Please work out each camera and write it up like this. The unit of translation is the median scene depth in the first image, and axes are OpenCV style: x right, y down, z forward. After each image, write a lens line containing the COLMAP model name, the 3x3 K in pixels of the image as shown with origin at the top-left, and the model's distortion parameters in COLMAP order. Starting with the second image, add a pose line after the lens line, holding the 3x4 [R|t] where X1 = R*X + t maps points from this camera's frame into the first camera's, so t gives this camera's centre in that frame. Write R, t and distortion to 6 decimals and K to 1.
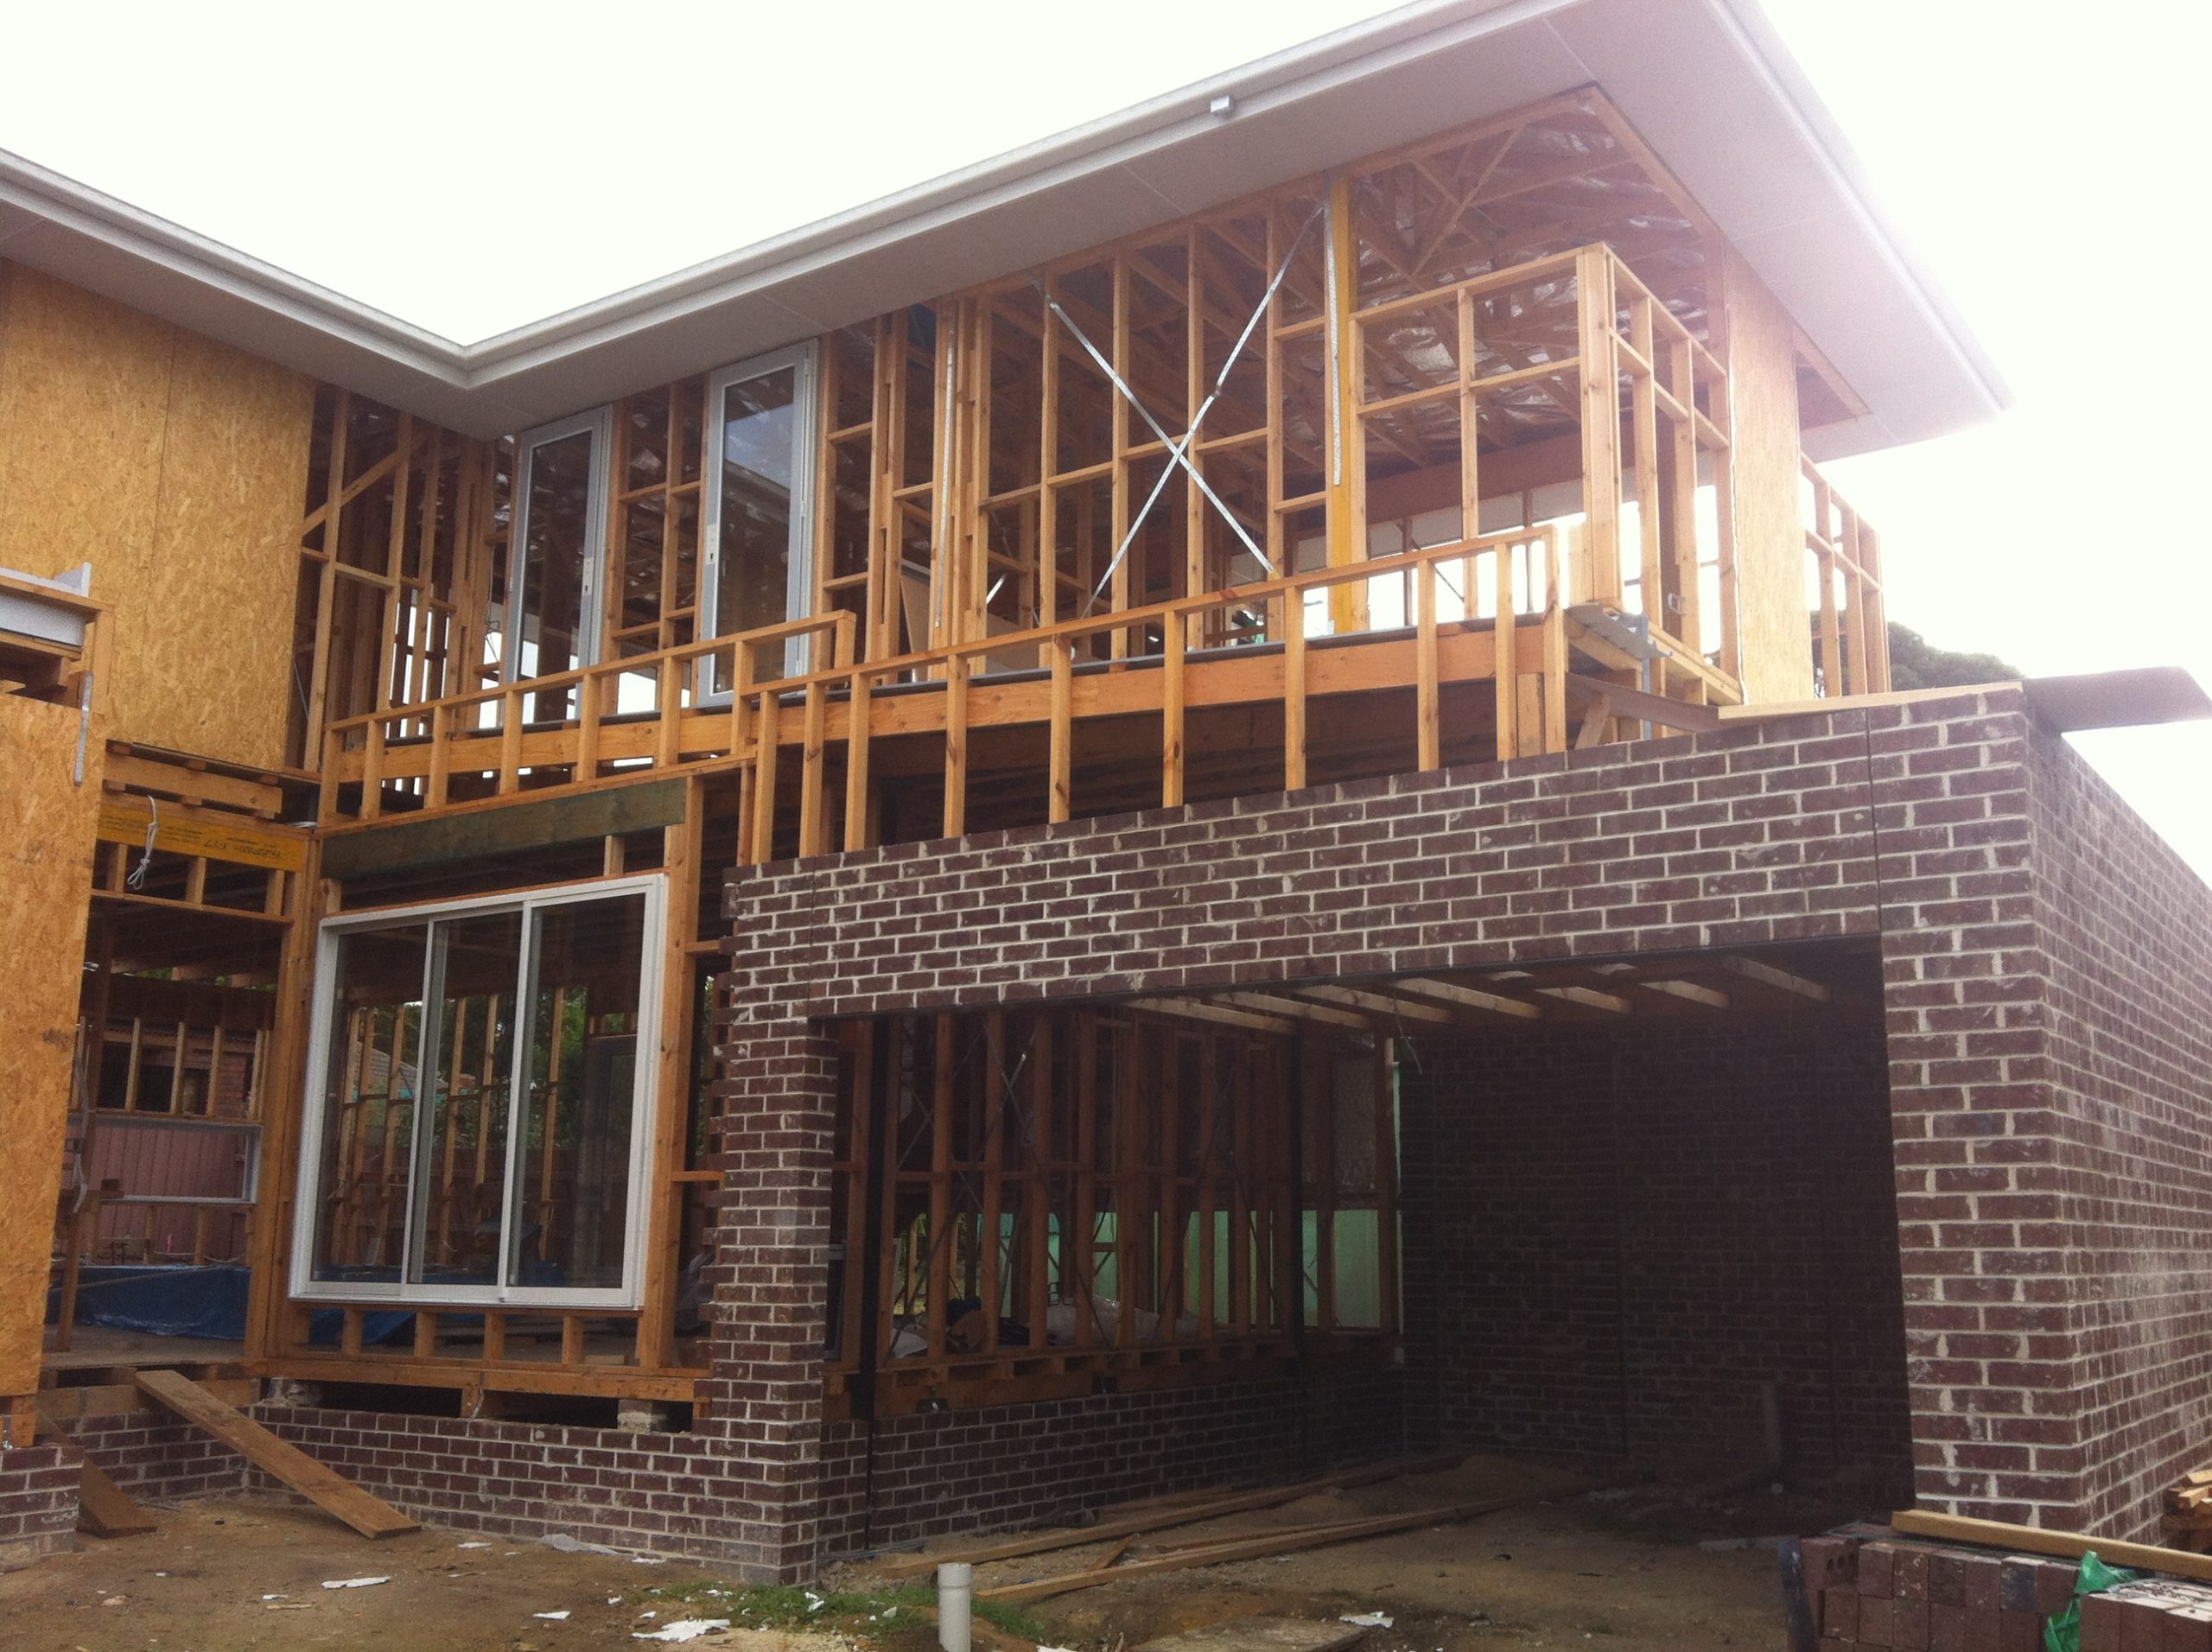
lens RADIAL K [[1992.0, 0, 1046.2], [0, 1992.0, 811.6], [0, 0, 1]] dist [0.082347, -0.135205]
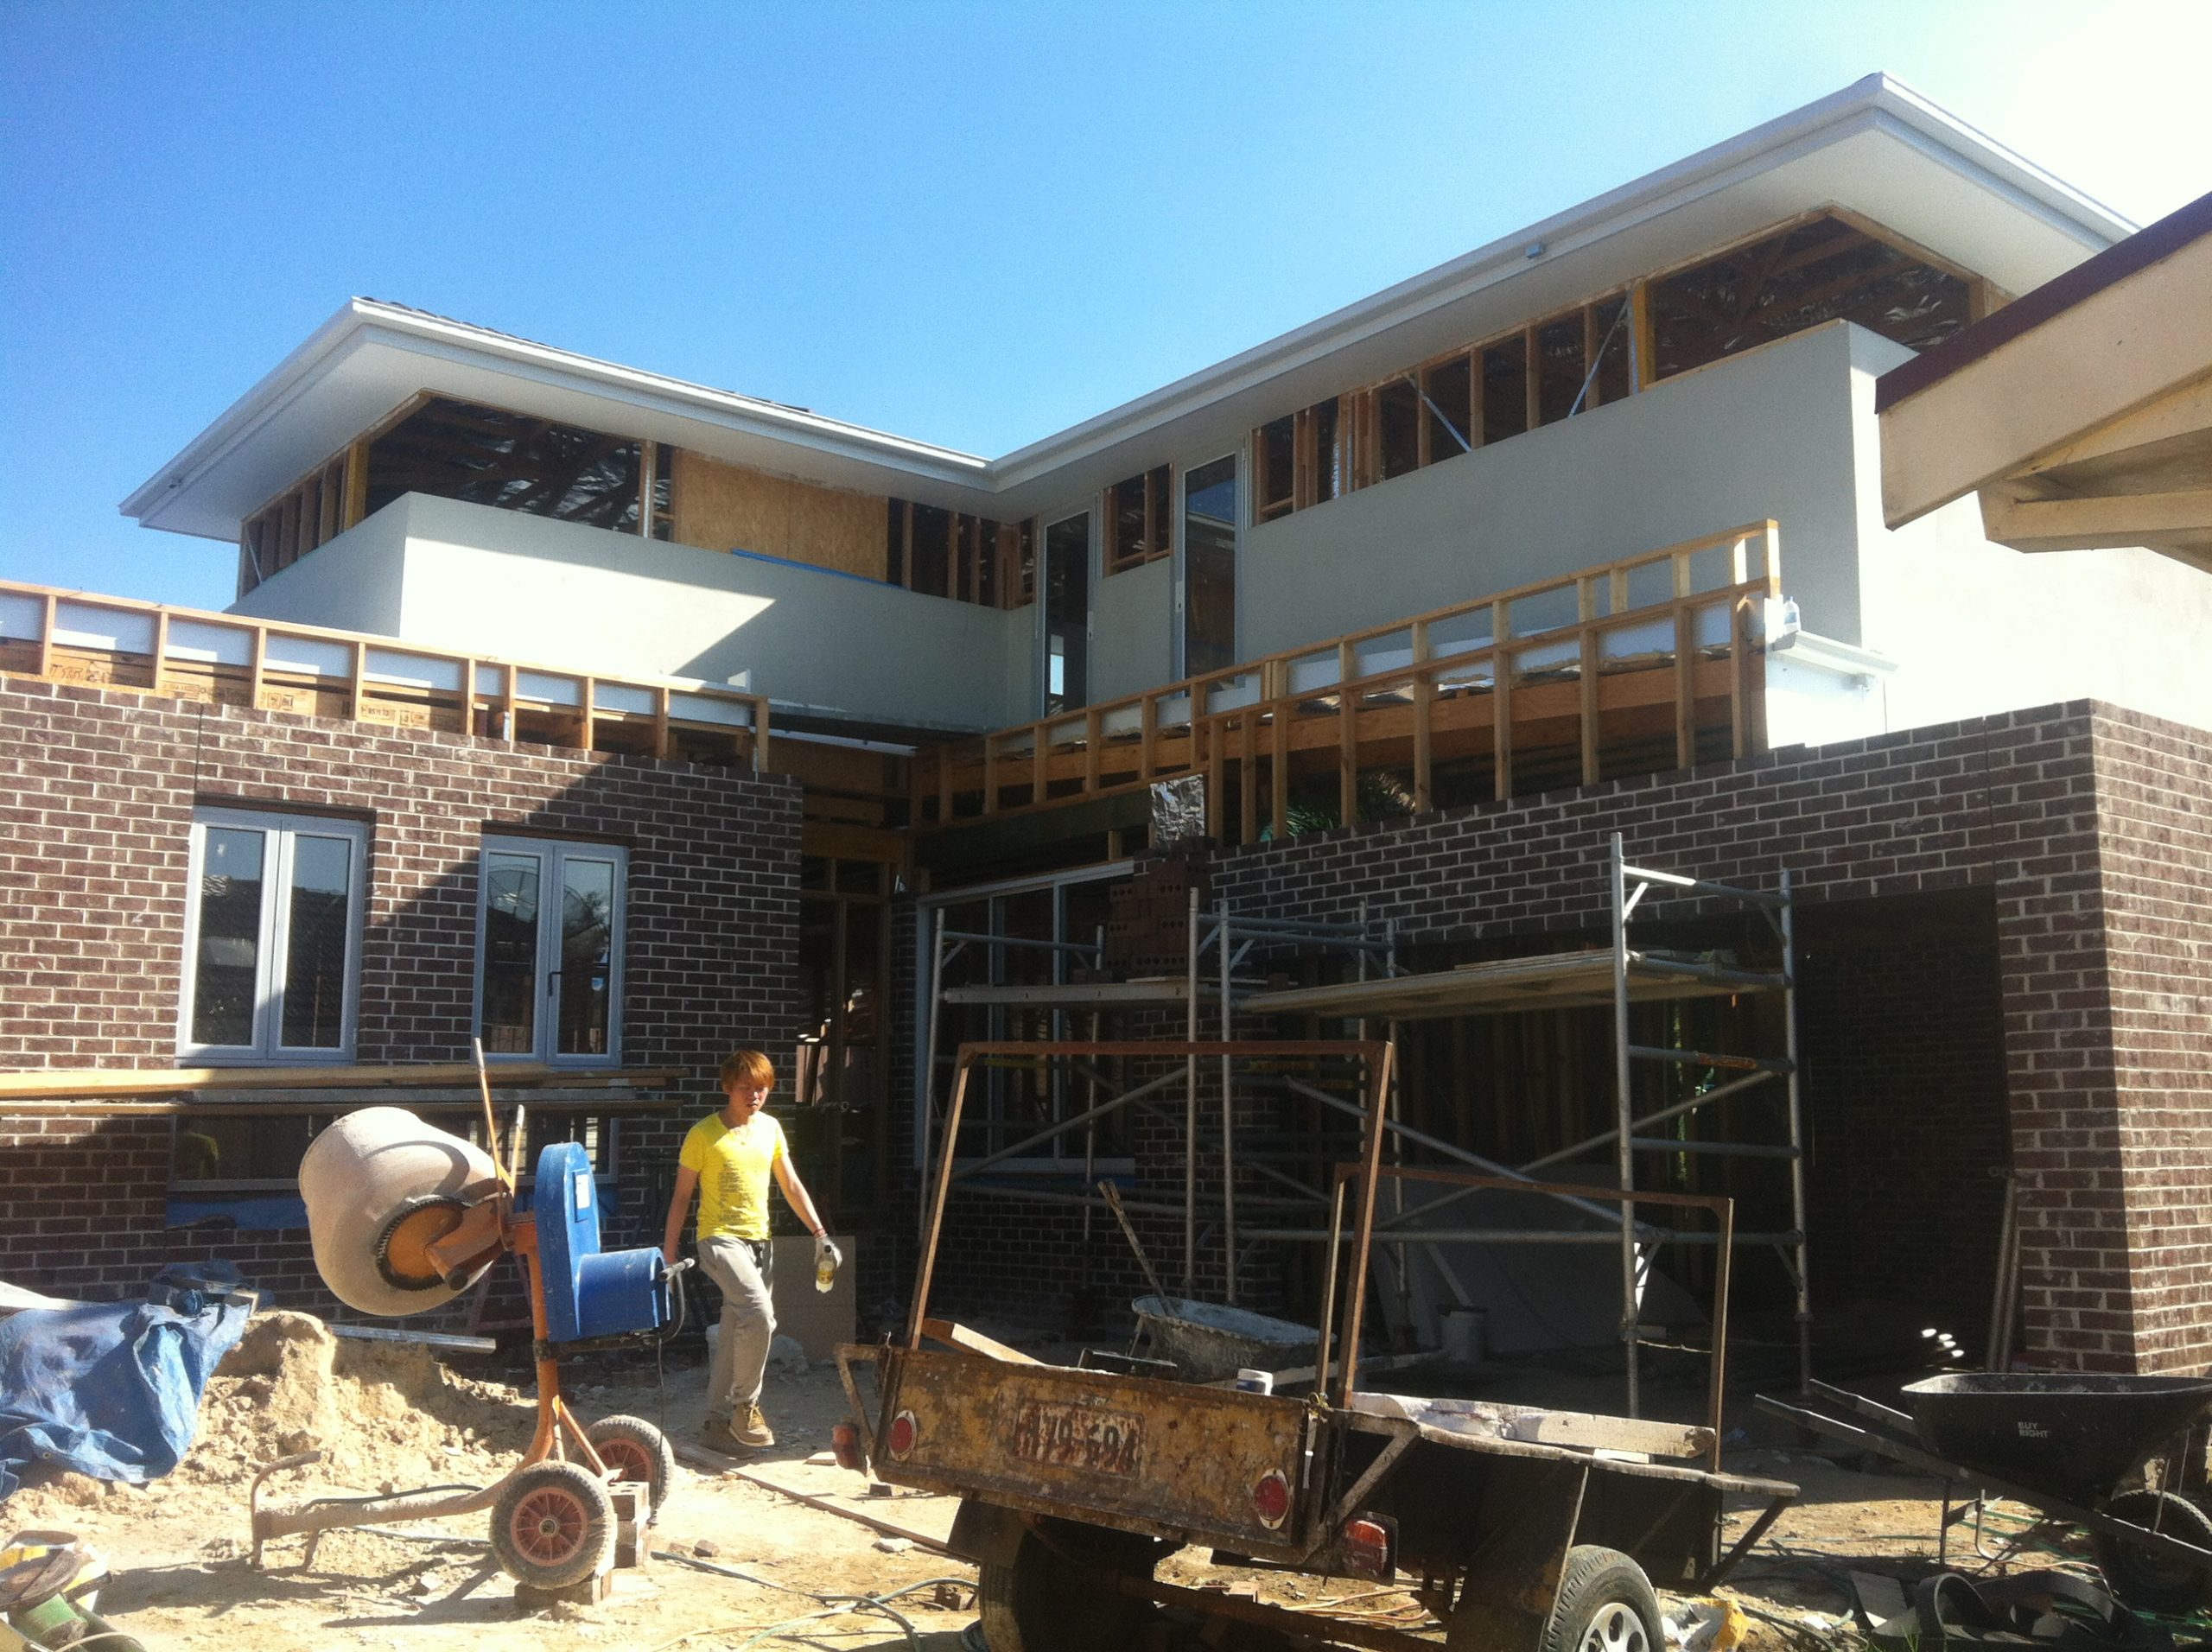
lens RADIAL K [[1992.0, 0, 1105.8], [0, 1992.0, 807.5], [0, 0, 1]] dist [0.082347, -0.135205]
pose [[0.965944, -0.058227, -0.252114, 0.167928], [0.070323, 0.996753, 0.039227, -0.079298], [0.249012, -0.055620, 0.966902, -0.428115]]
